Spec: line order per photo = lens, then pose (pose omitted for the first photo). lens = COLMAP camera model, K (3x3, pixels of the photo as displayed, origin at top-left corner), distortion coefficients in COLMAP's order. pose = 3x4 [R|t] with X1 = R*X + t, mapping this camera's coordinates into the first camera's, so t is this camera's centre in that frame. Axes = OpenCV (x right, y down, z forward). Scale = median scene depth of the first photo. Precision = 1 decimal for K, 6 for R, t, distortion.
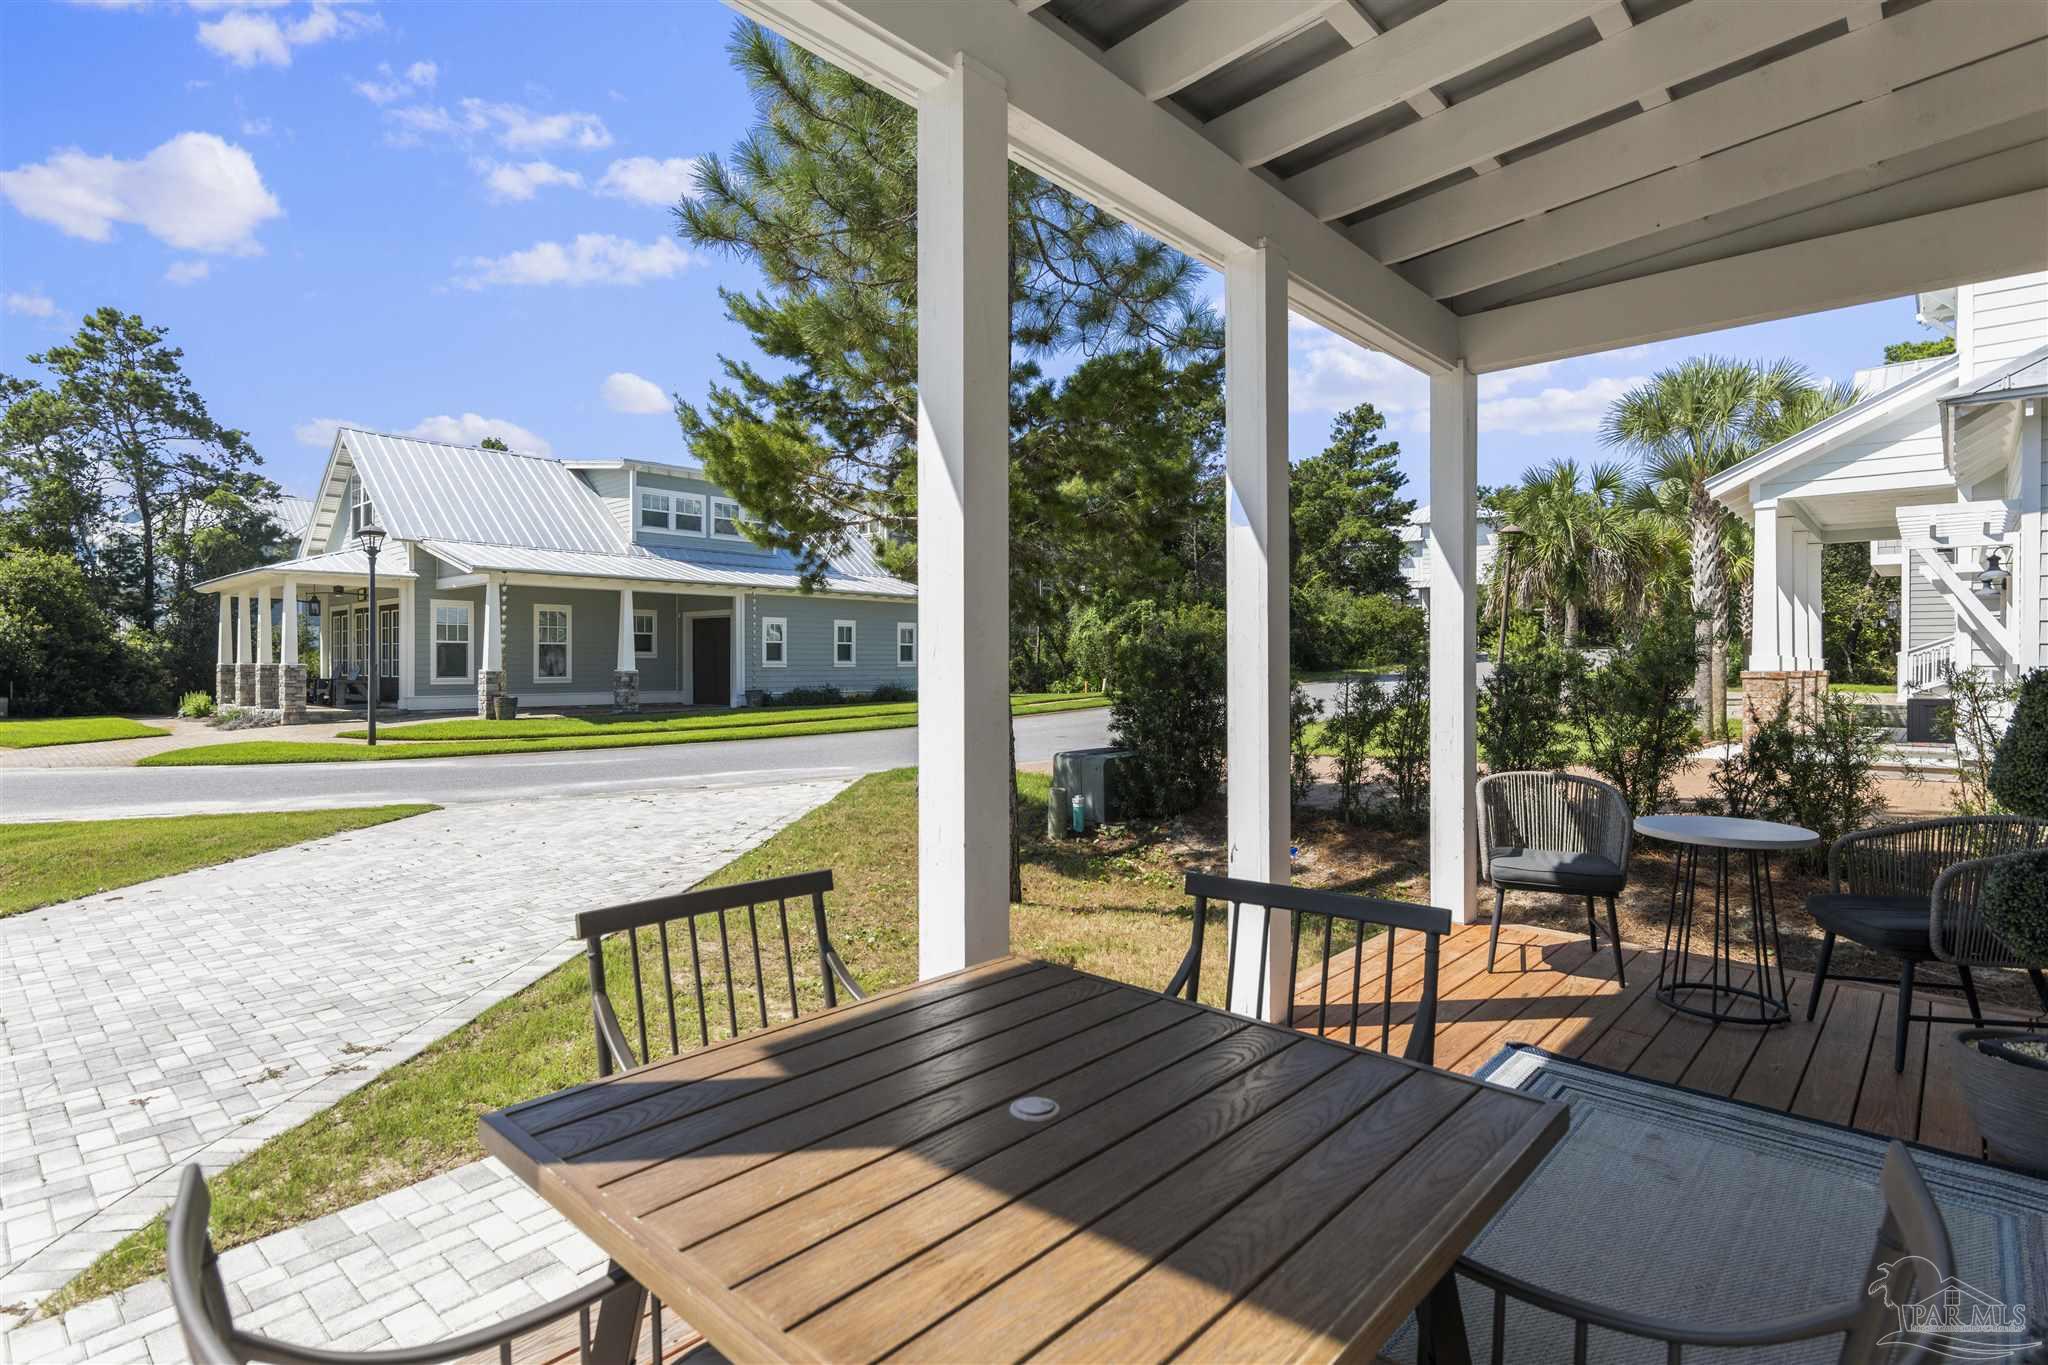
lens RADIAL K [[995.8, 0, 1009.2], [0, 995.8, 684.0], [0, 0, 1]] dist [0.004972, -0.001665]
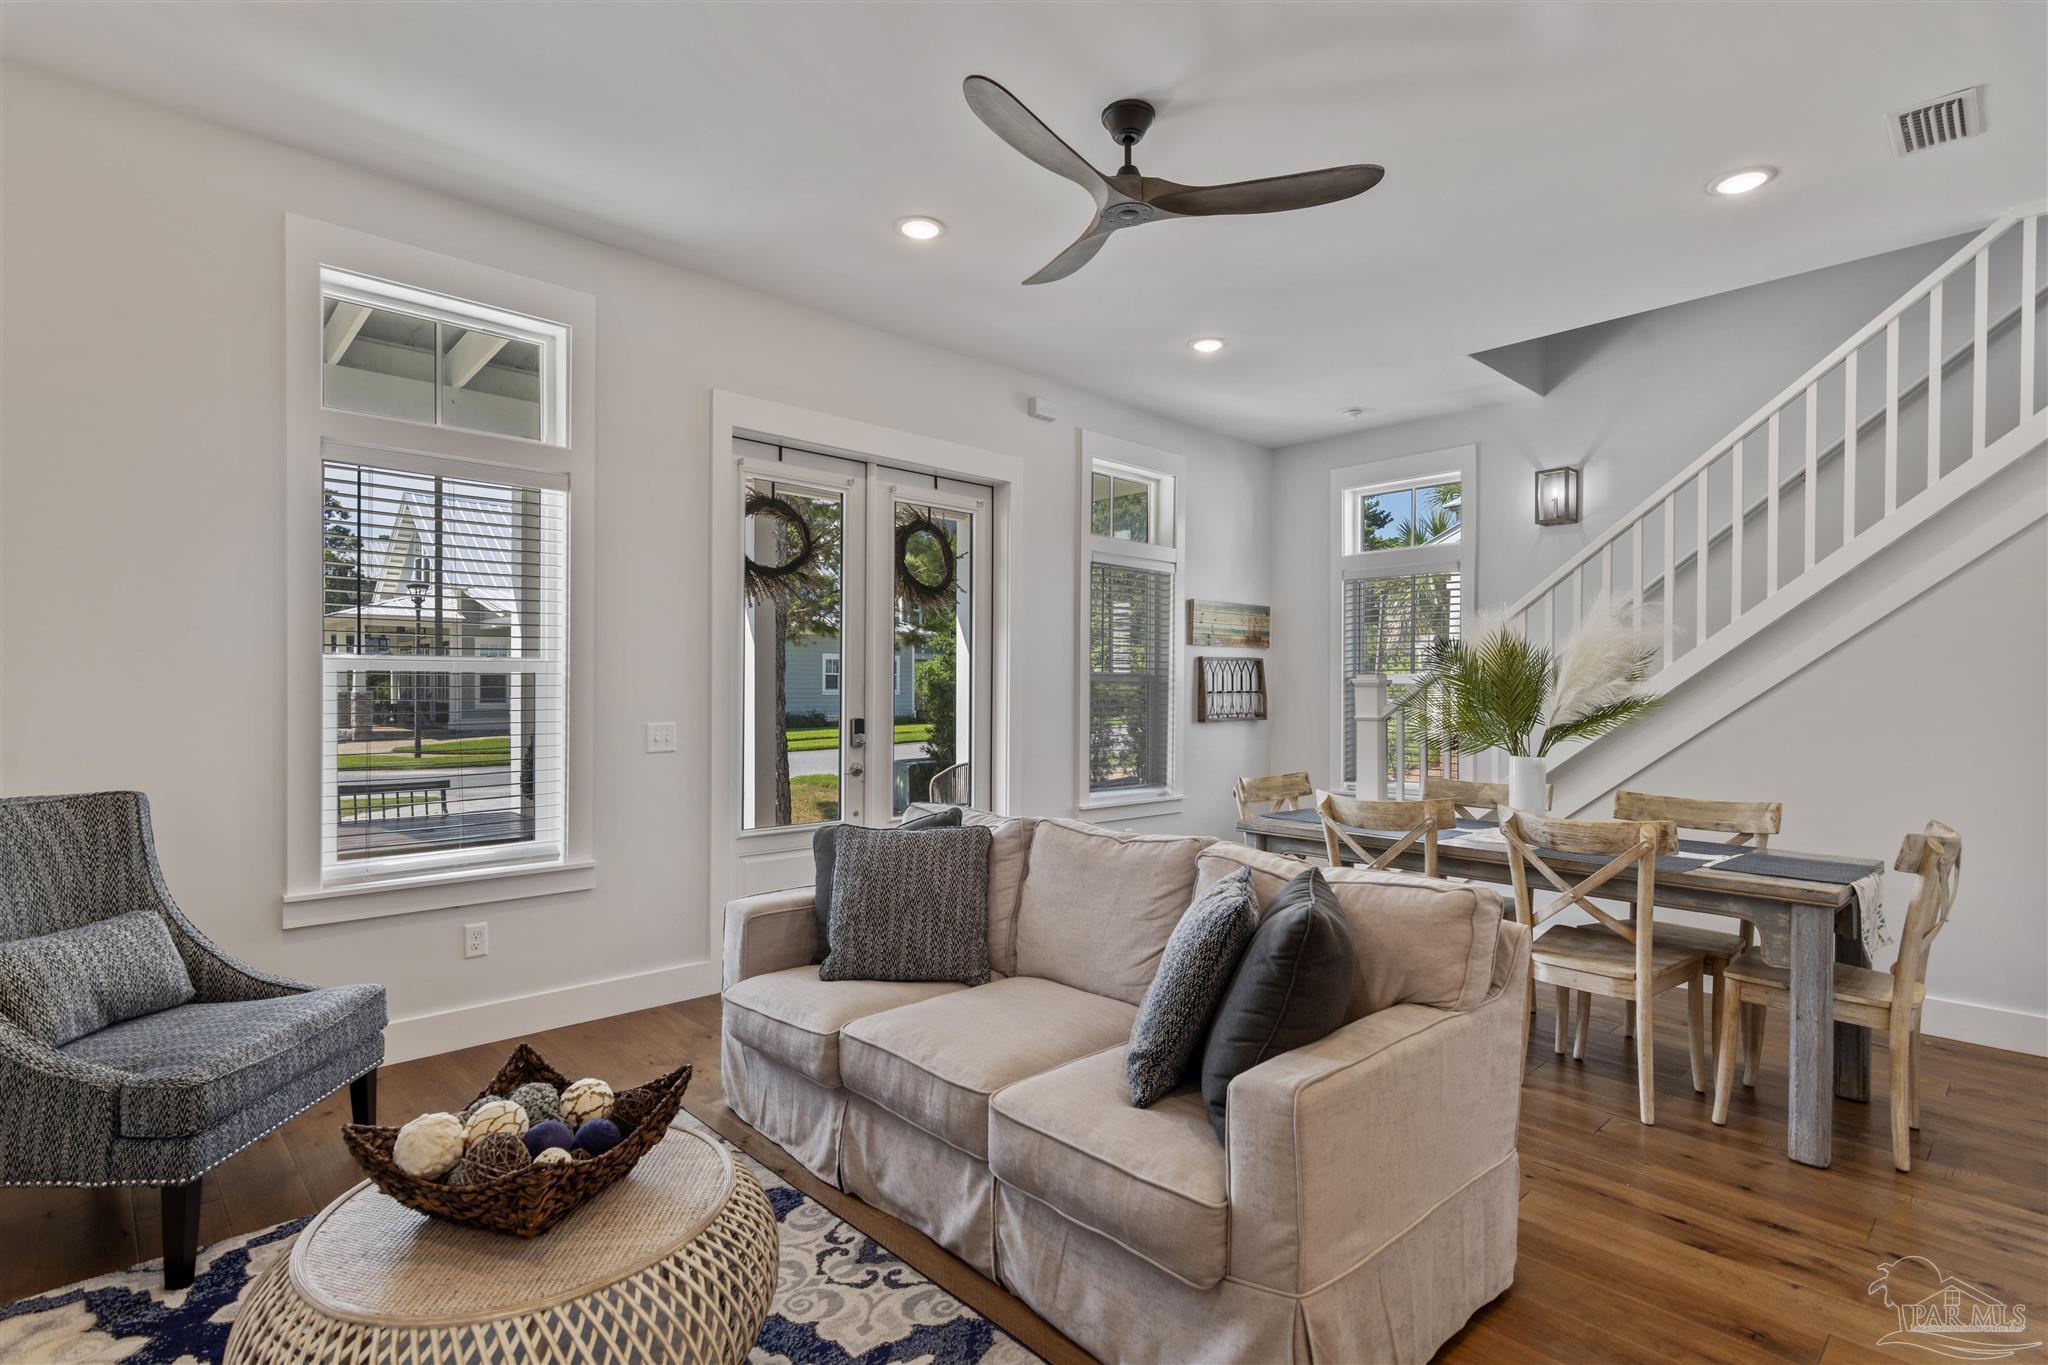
lens RADIAL K [[995.8, 0, 1018.4], [0, 995.8, 704.4], [0, 0, 1]] dist [0.004972, -0.001665]
pose [[0.997840, 0.001684, -0.065677, 0.152277], [-0.002273, 0.999958, -0.008900, 0.004291], [0.065659, 0.009030, 0.997801, -0.150161]]
